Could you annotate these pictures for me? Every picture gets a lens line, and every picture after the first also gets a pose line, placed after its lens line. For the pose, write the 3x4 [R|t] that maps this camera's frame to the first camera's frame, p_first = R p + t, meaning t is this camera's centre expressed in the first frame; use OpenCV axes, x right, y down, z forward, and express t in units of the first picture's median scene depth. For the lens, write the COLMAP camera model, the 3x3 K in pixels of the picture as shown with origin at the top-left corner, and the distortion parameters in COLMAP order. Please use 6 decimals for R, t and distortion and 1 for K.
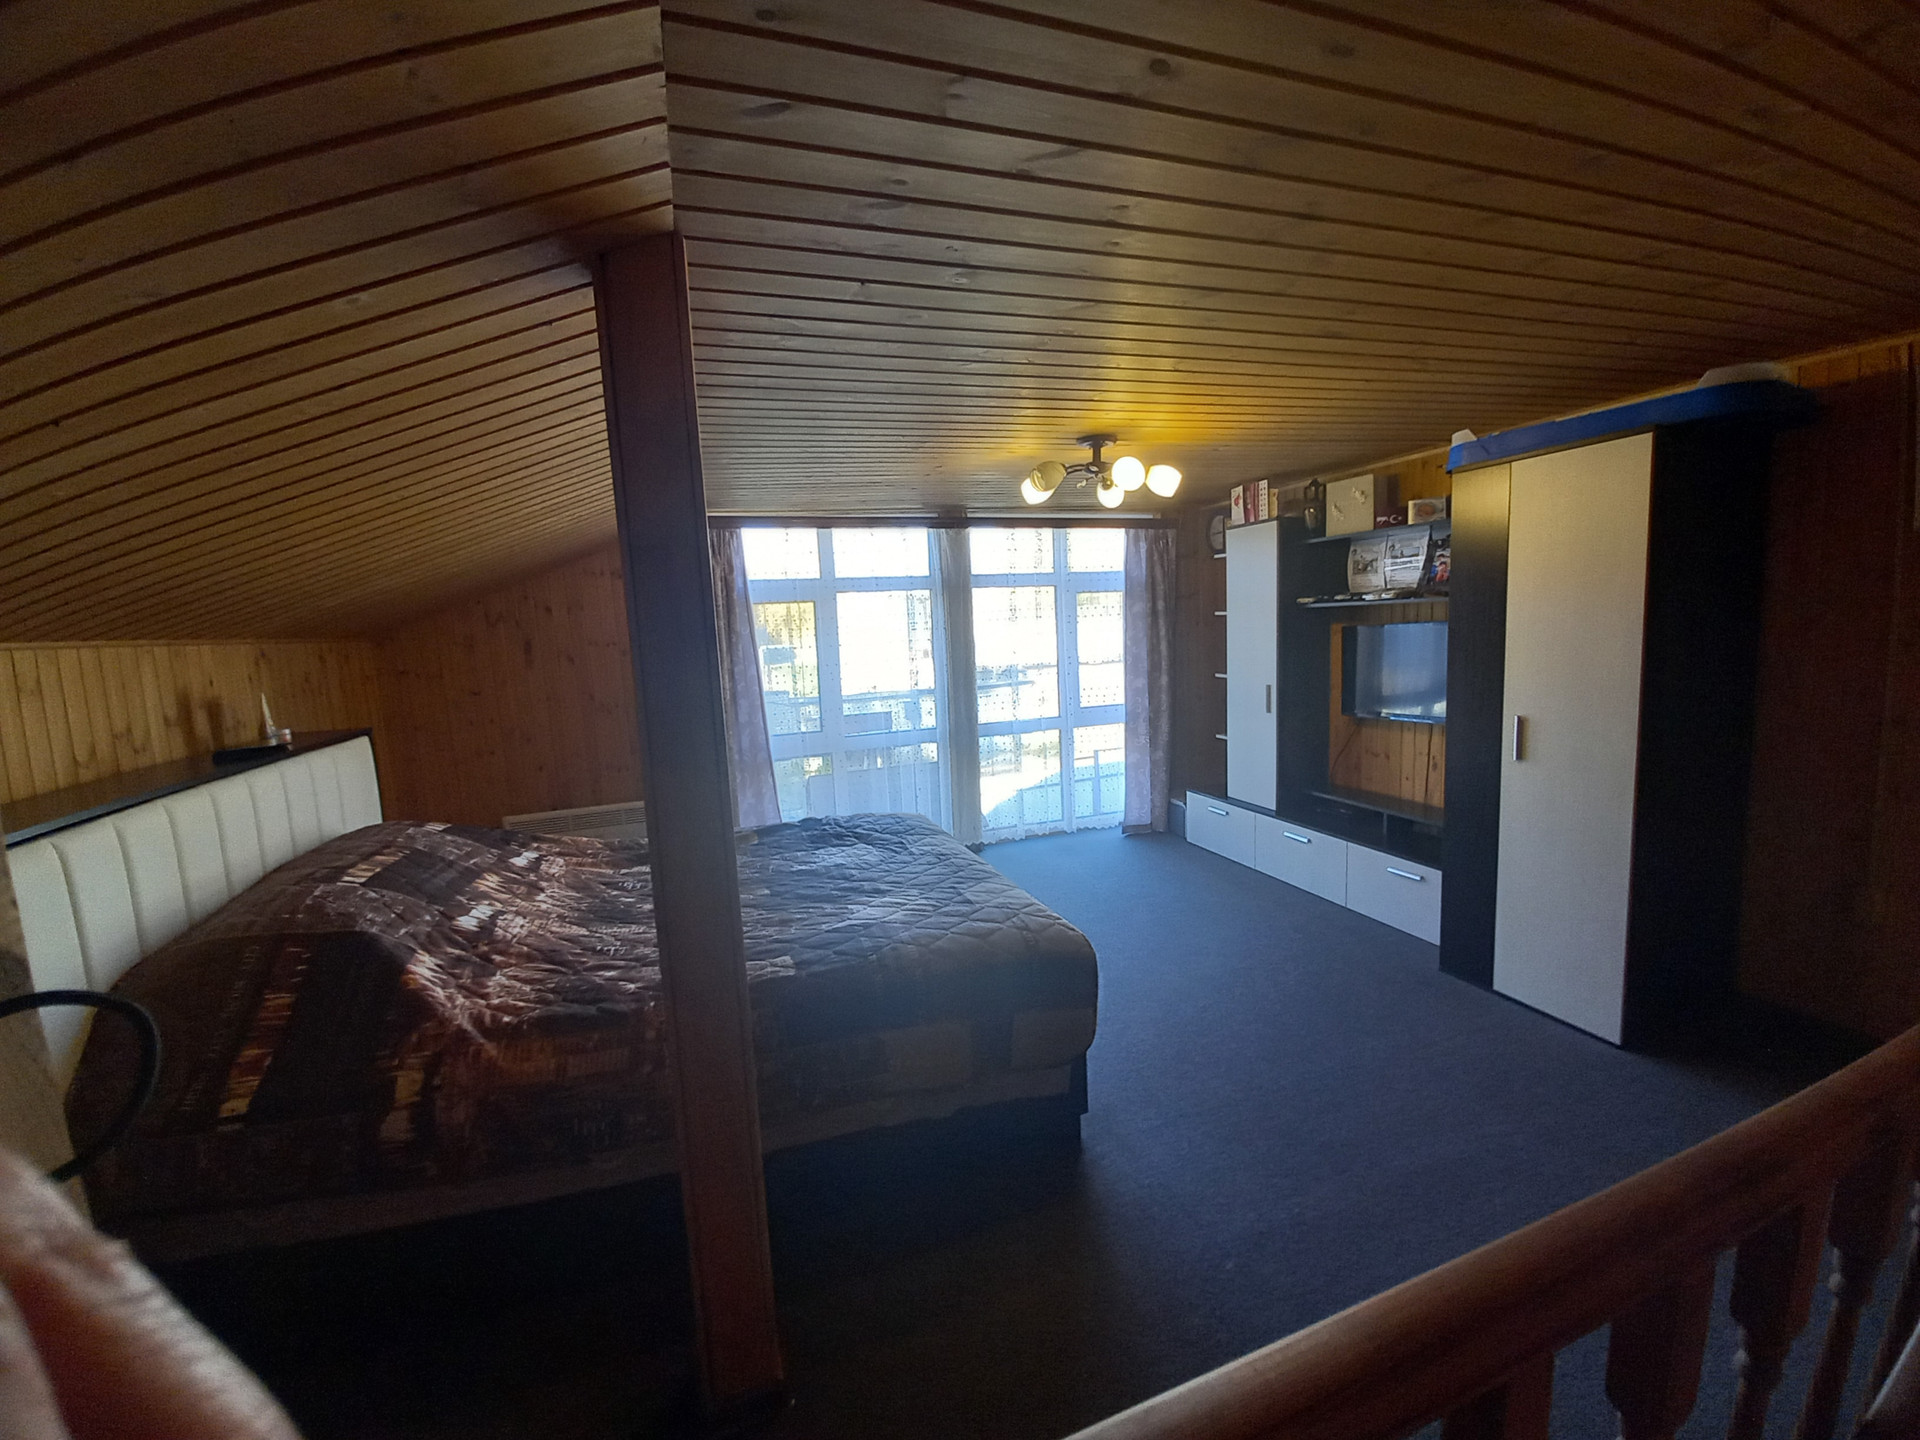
lens RADIAL K [[747.5, 0, 966.9], [0, 747.5, 711.9], [0, 0, 1]] dist [0.018179, -0.017154]
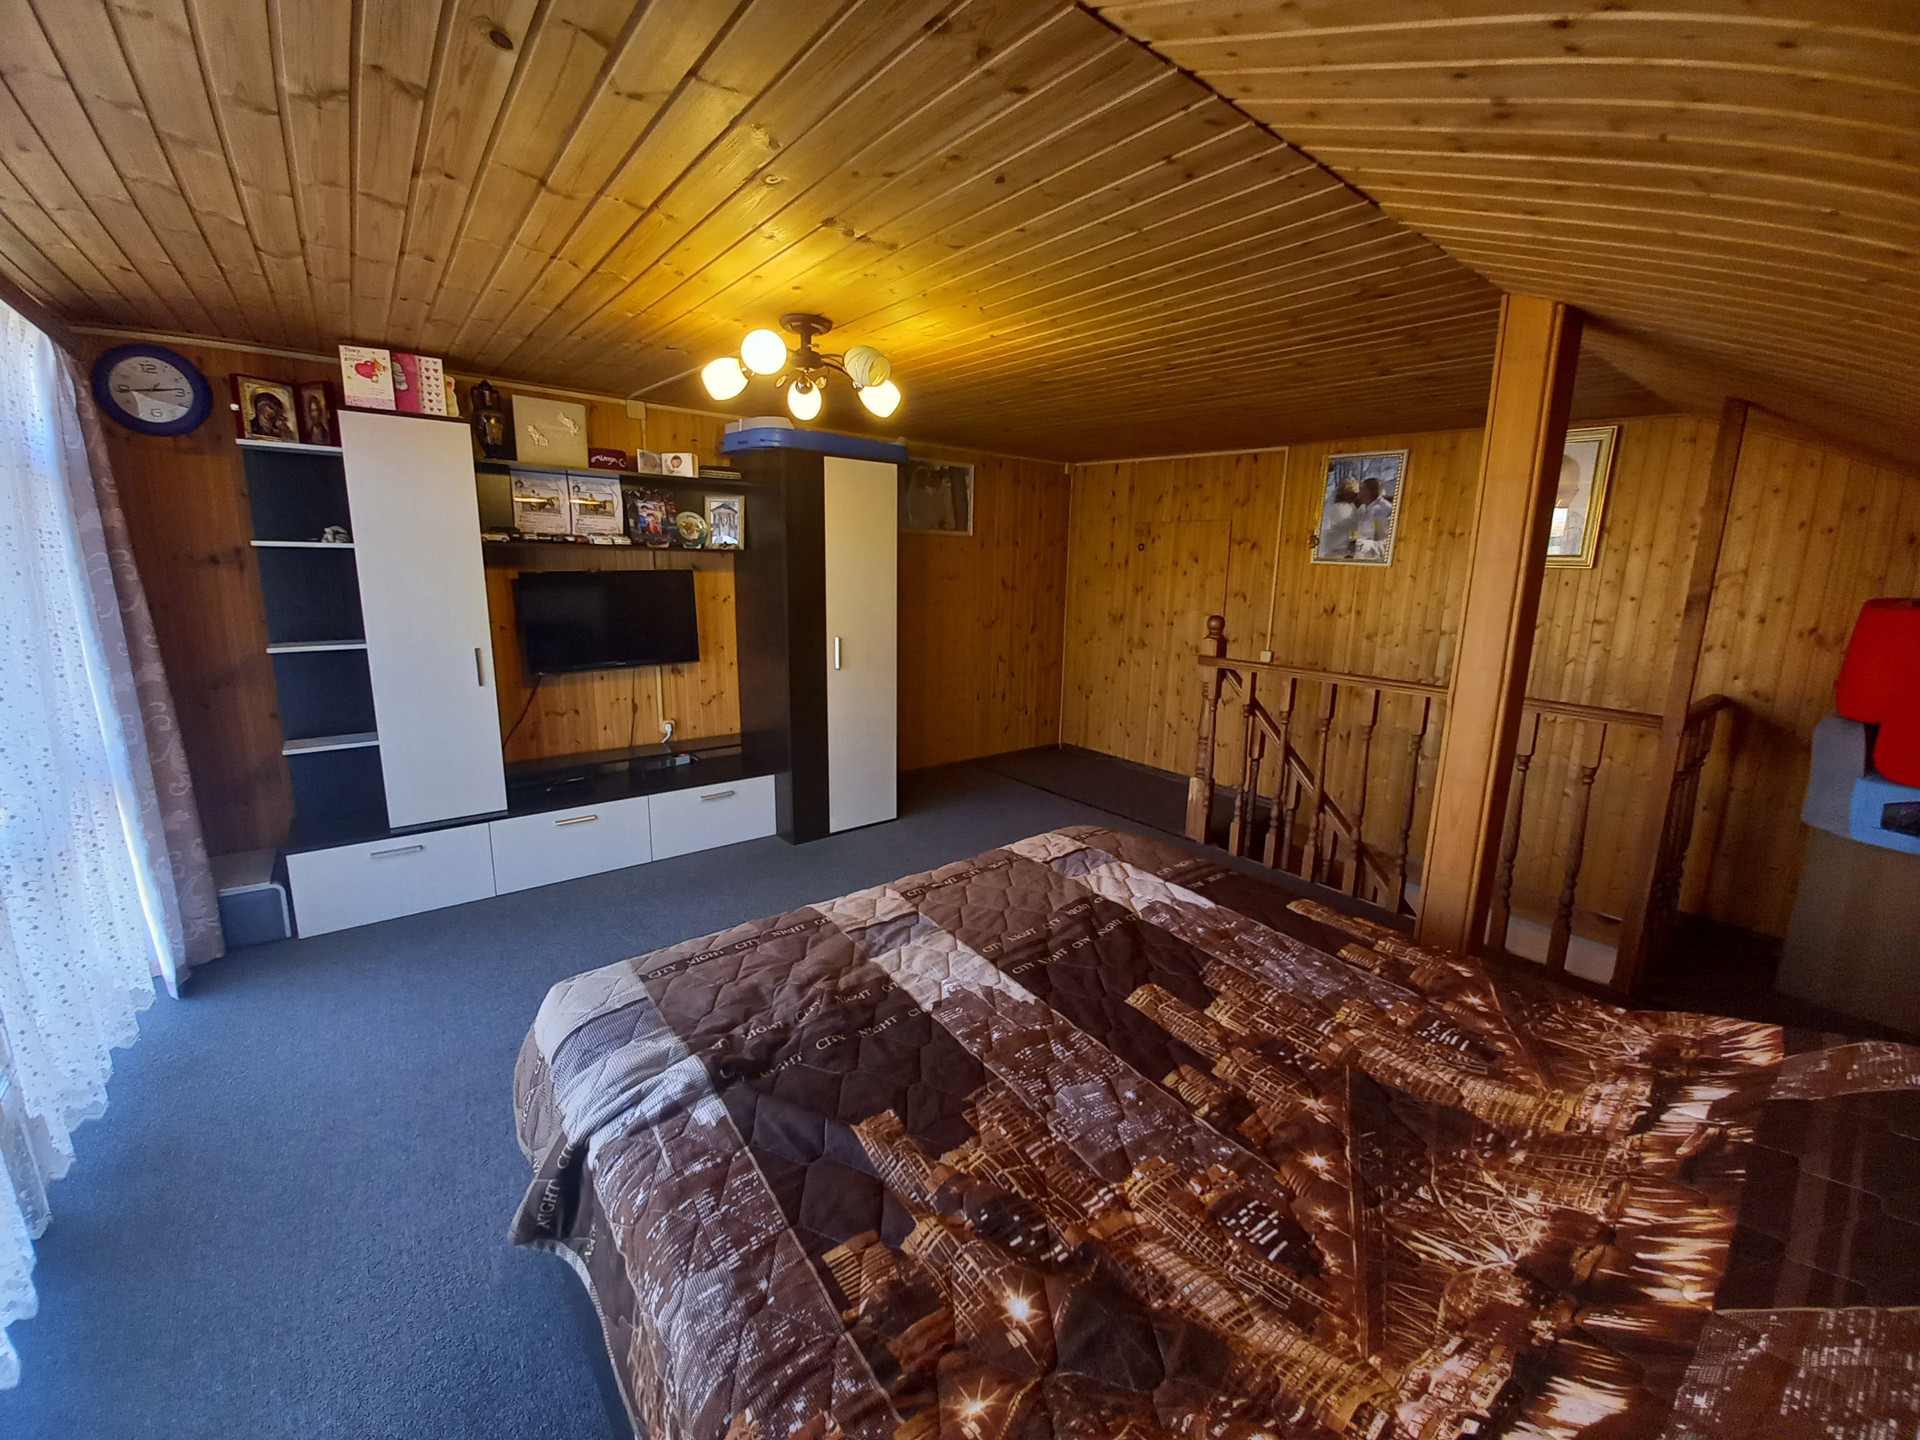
lens RADIAL K [[747.5, 0, 966.9], [0, 747.5, 711.9], [0, 0, 1]] dist [0.018179, -0.017154]
pose [[-0.325142, -0.144437, 0.934570, -0.472672], [0.103614, 0.976876, 0.187023, -0.065763], [-0.939972, 0.157644, -0.302658, 0.803563]]
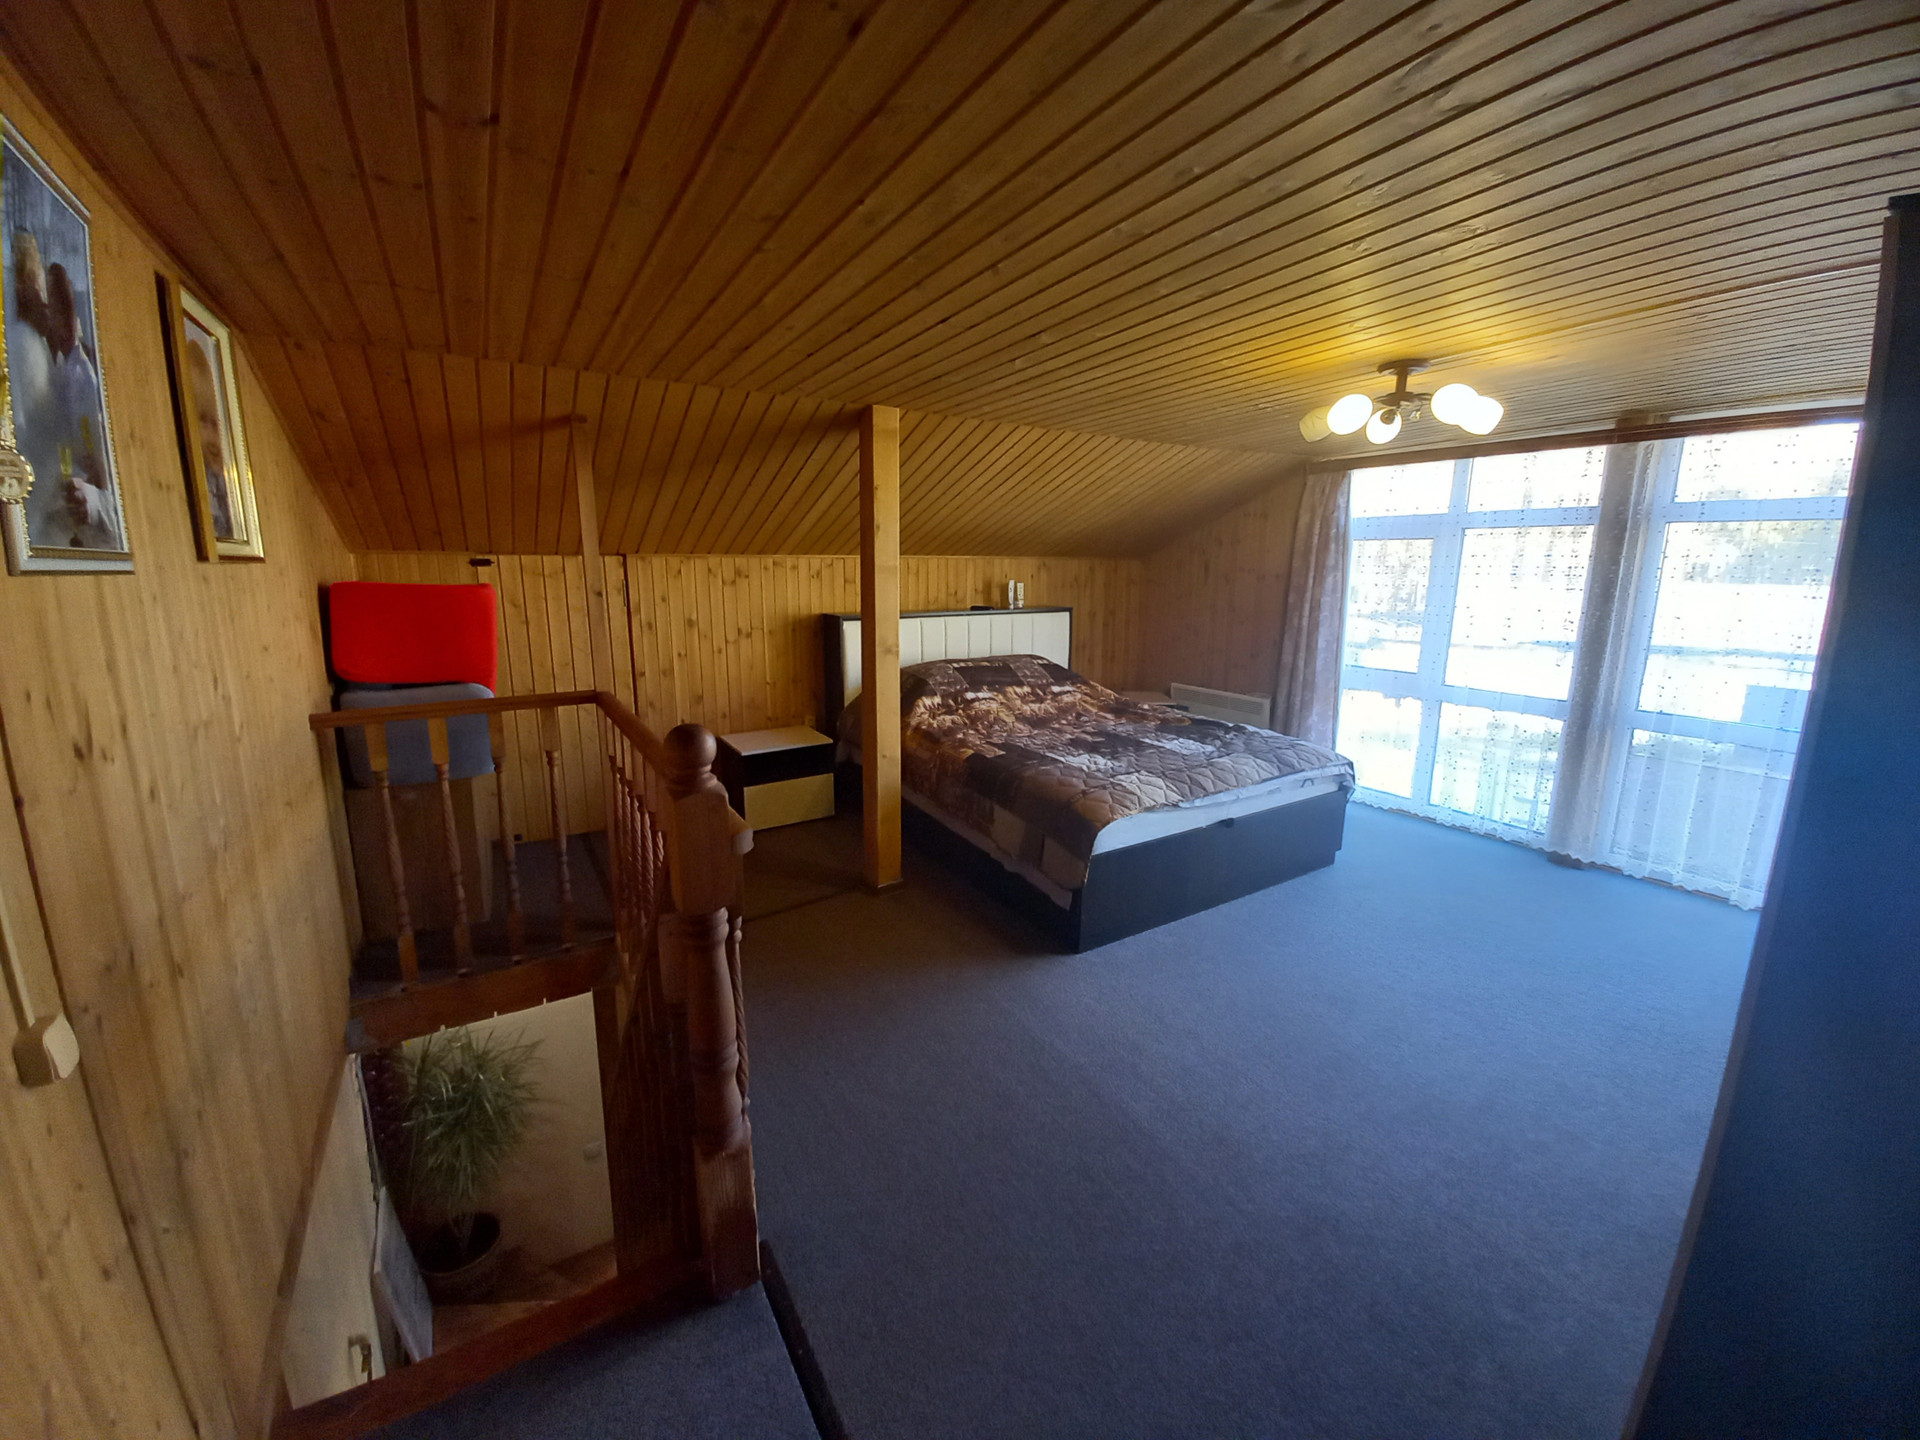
lens RADIAL K [[747.5, 0, 966.9], [0, 747.5, 711.9], [0, 0, 1]] dist [0.018179, -0.017154]
pose [[0.238026, 0.242067, -0.940610, 0.683765], [-0.133671, 0.967393, 0.215134, -0.067808], [0.962016, 0.074525, 0.262622, 0.214741]]
